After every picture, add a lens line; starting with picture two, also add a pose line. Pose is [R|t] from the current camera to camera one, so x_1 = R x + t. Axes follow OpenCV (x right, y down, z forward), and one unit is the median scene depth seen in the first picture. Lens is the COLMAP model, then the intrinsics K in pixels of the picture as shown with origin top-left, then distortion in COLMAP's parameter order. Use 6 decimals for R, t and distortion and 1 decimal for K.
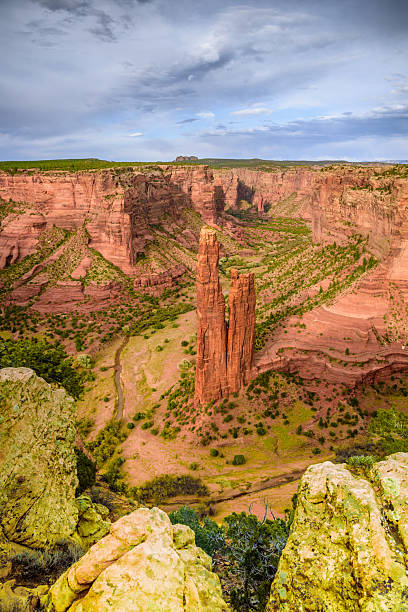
lens RADIAL K [[435.1, 0, 203.1], [0, 435.1, 308.4], [0, 0, 1]] dist [-0.113785, 0.073980]
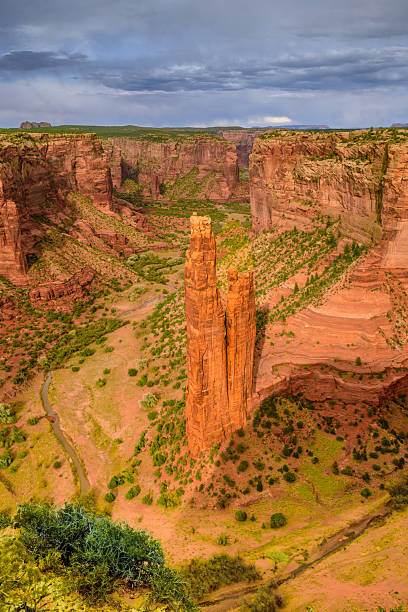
lens RADIAL K [[550.4, 0, 203.1], [0, 550.4, 310.3], [0, 0, 1]] dist [-0.005083, 0.016179]
pose [[0.966499, -0.080183, 0.243823, -0.154200], [0.083165, 0.996534, -0.001945, -0.013515], [-0.242822, 0.022157, 0.969818, 0.056624]]
